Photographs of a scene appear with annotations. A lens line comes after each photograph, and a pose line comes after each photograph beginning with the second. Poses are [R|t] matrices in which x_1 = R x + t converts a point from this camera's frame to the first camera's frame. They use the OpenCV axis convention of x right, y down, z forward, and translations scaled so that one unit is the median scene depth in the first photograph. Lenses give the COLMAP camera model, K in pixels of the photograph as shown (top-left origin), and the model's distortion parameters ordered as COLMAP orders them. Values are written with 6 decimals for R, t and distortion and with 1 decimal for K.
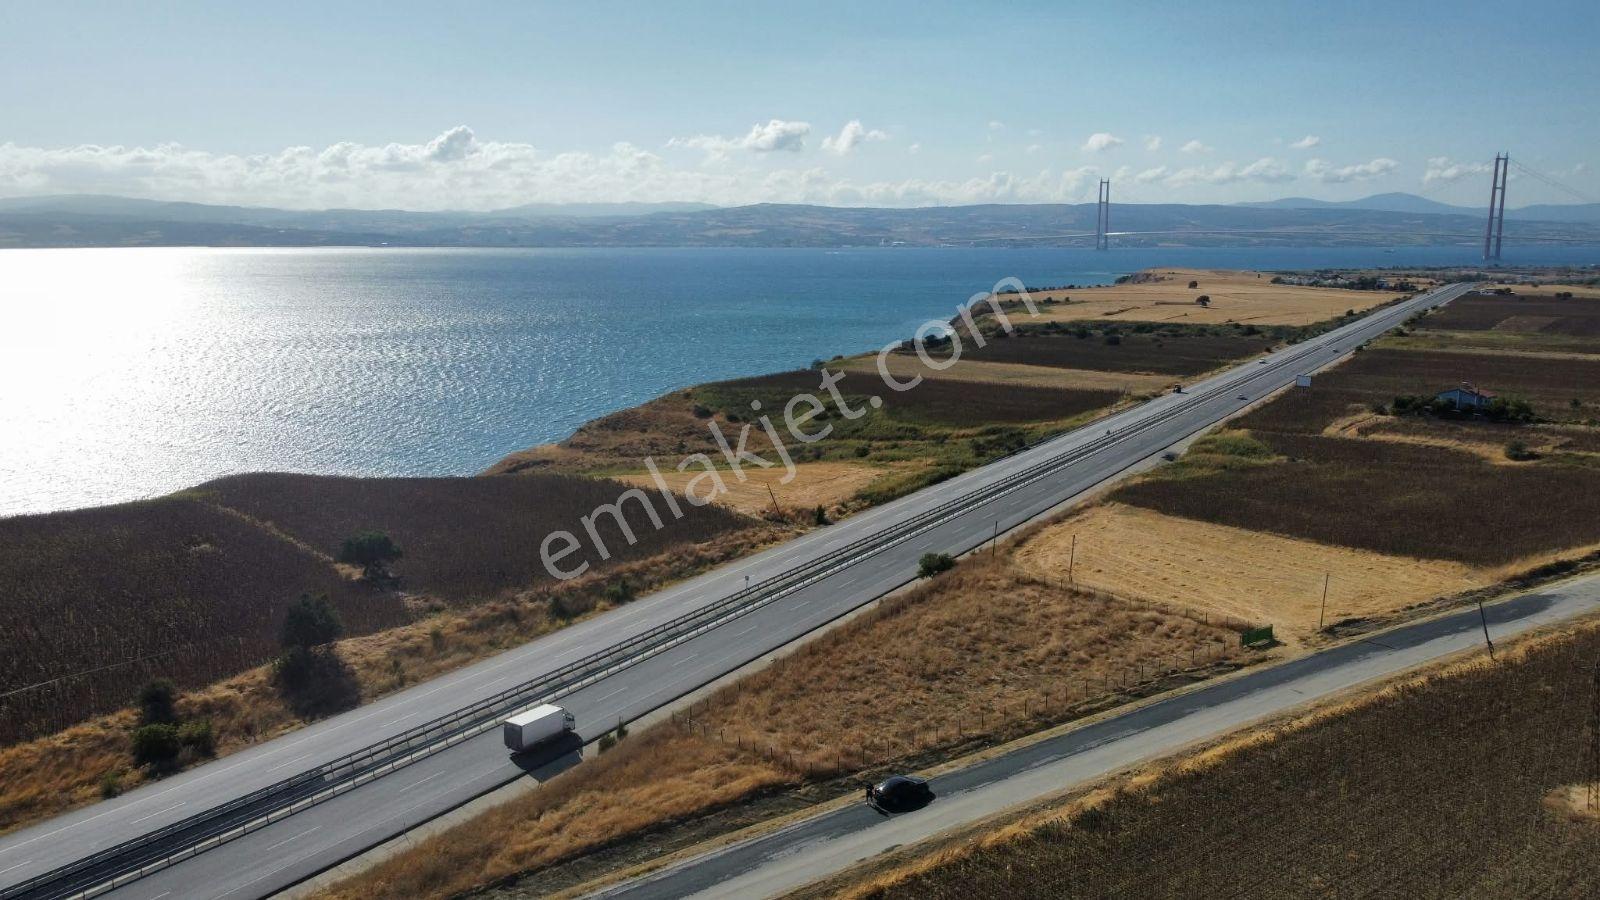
lens RADIAL K [[1215.7, 0, 796.2], [0, 1215.7, 447.4], [0, 0, 1]] dist [0.001747, -0.005543]
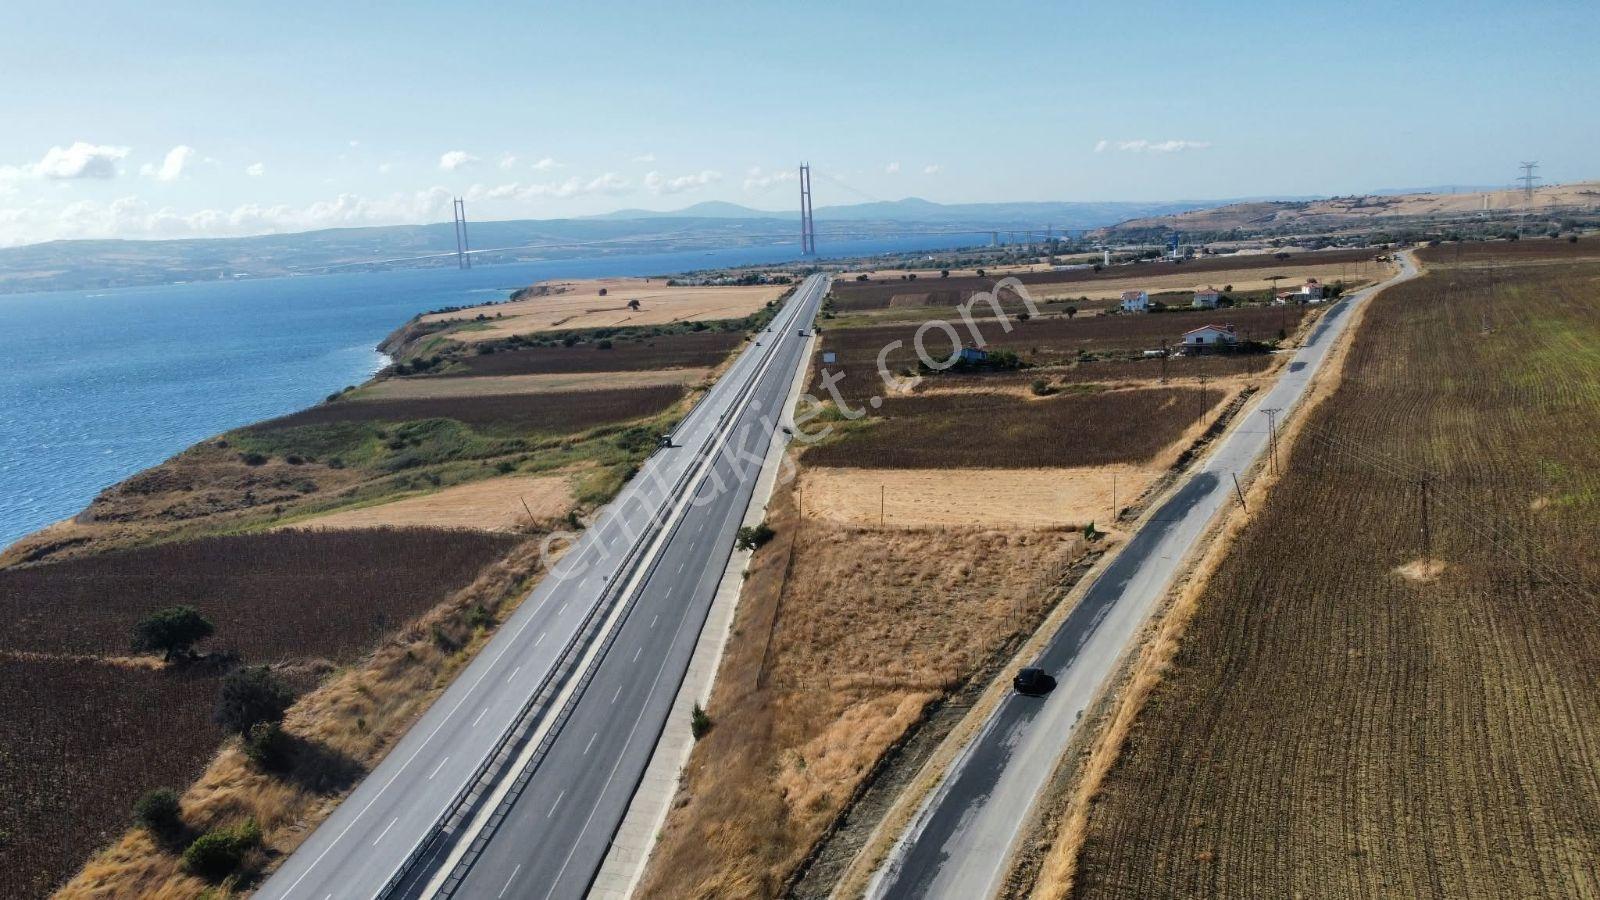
lens RADIAL K [[1215.7, 0, 797.6], [0, 1215.7, 449.1], [0, 0, 1]] dist [0.001747, -0.005543]
pose [[0.866702, -0.135368, 0.480108, -0.214055], [0.141728, 0.989634, 0.023180, 0.000216], [-0.478269, 0.047955, 0.876903, 0.018157]]
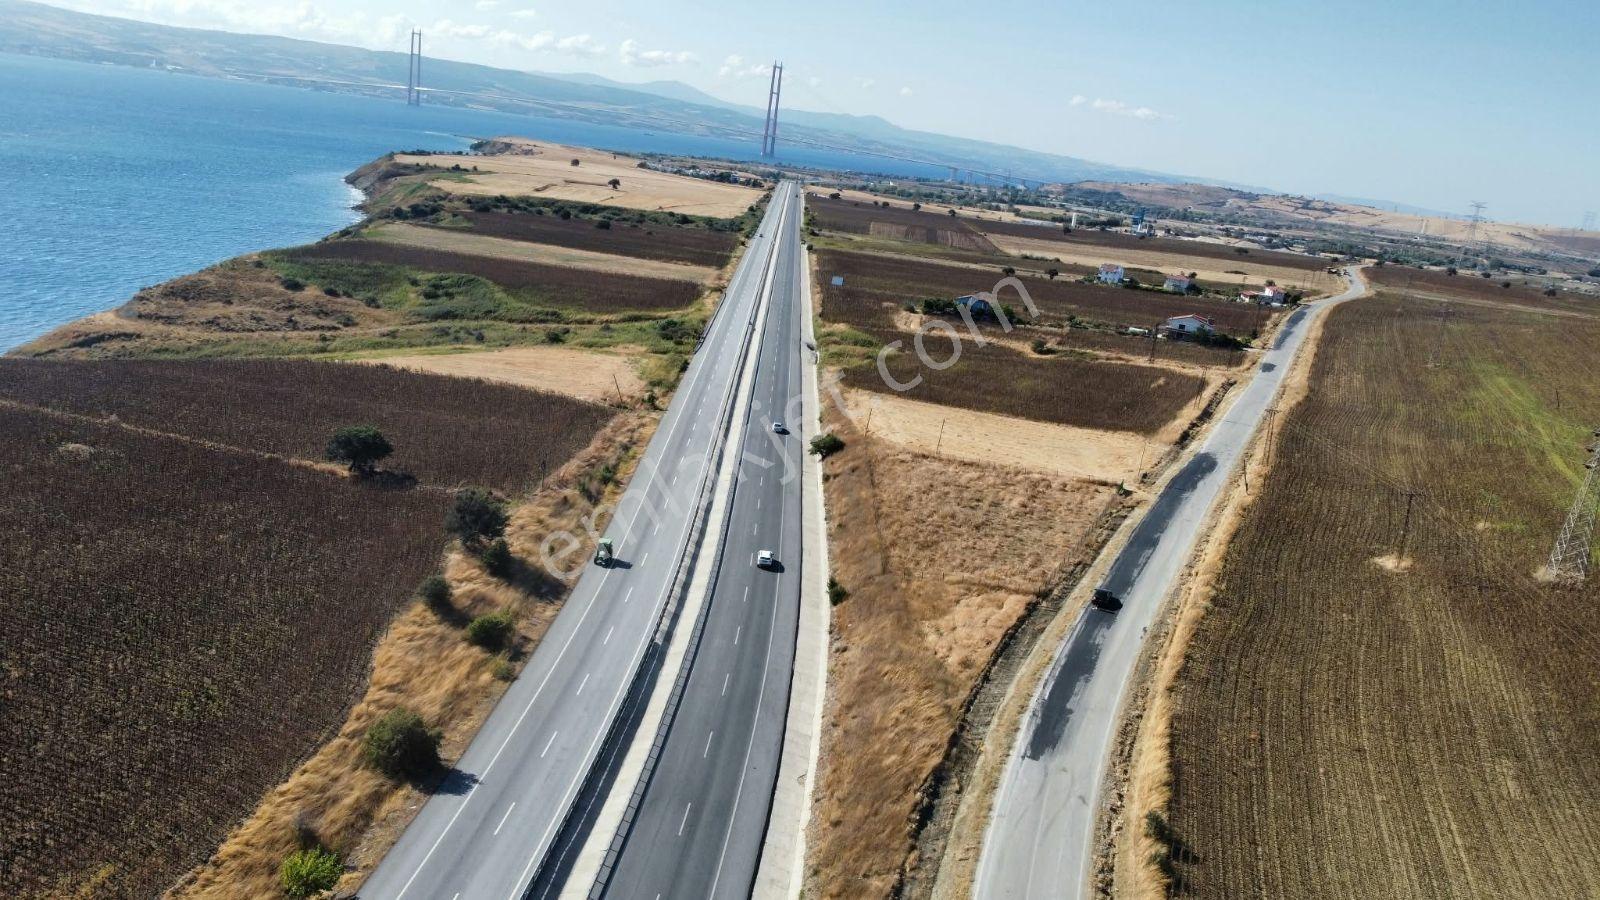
lens RADIAL K [[1215.7, 0, 797.9], [0, 1215.7, 454.1], [0, 0, 1]] dist [0.001747, -0.005543]
pose [[0.842967, -0.033040, 0.536950, -0.344115], [-0.030206, 0.993631, 0.108562, -0.016340], [-0.537117, -0.107734, 0.836600, -0.016258]]
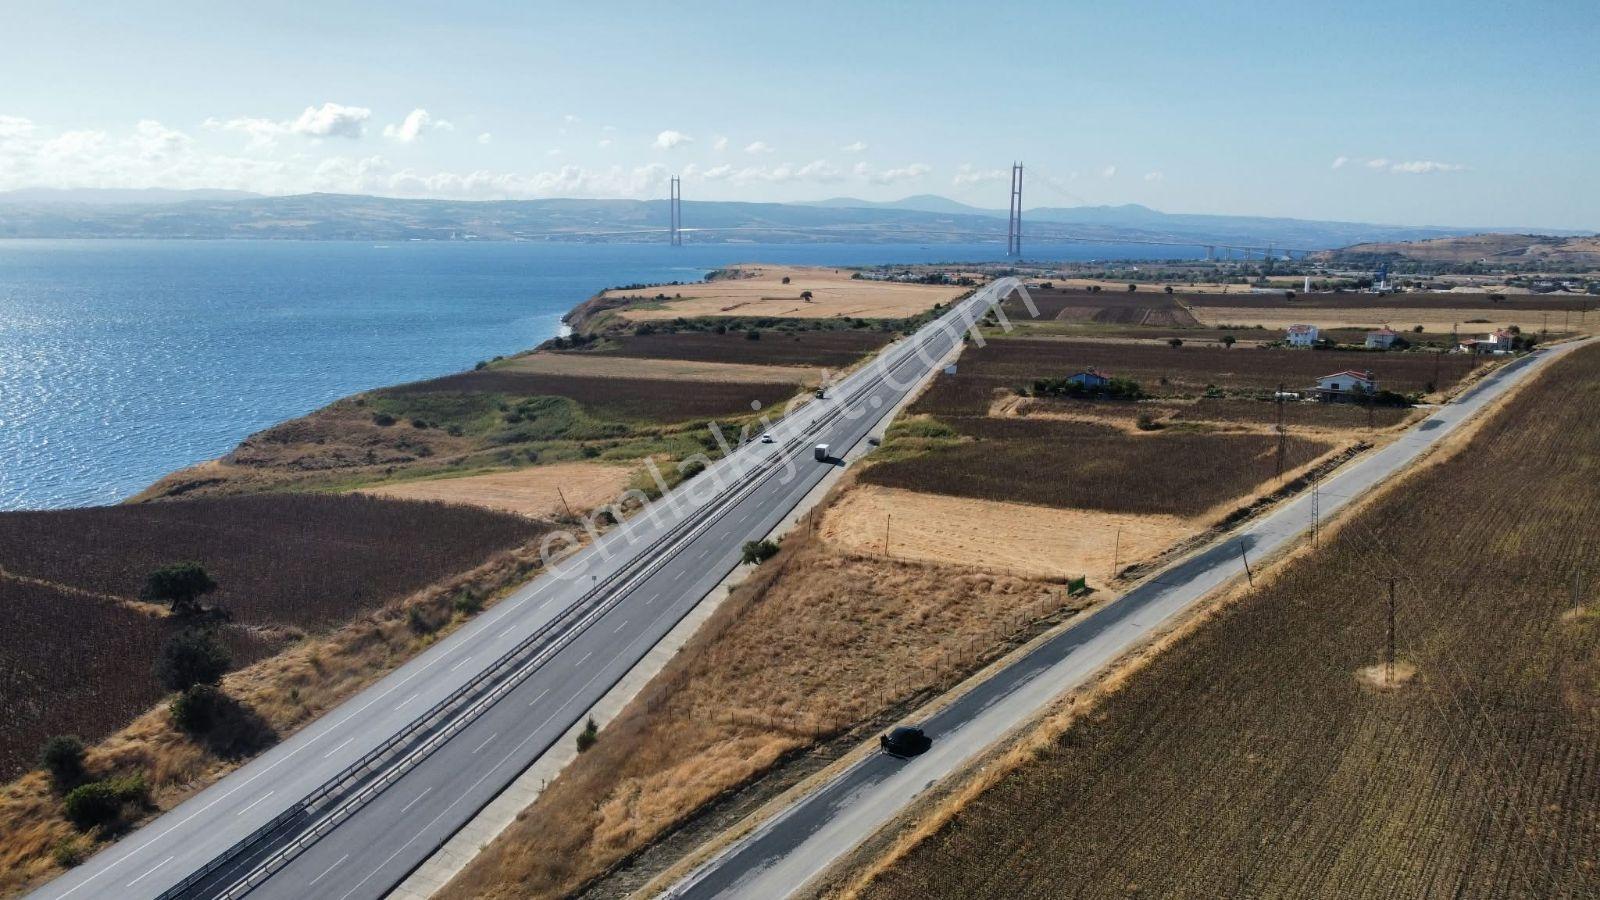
lens RADIAL K [[1215.7, 0, 797.1], [0, 1215.7, 450.6], [0, 0, 1]] dist [0.001747, -0.005543]
pose [[0.940318, -0.051330, 0.336404, -0.126597], [0.048913, 0.998680, 0.015661, -0.004760], [-0.336764, 0.001729, 0.941588, -0.018406]]
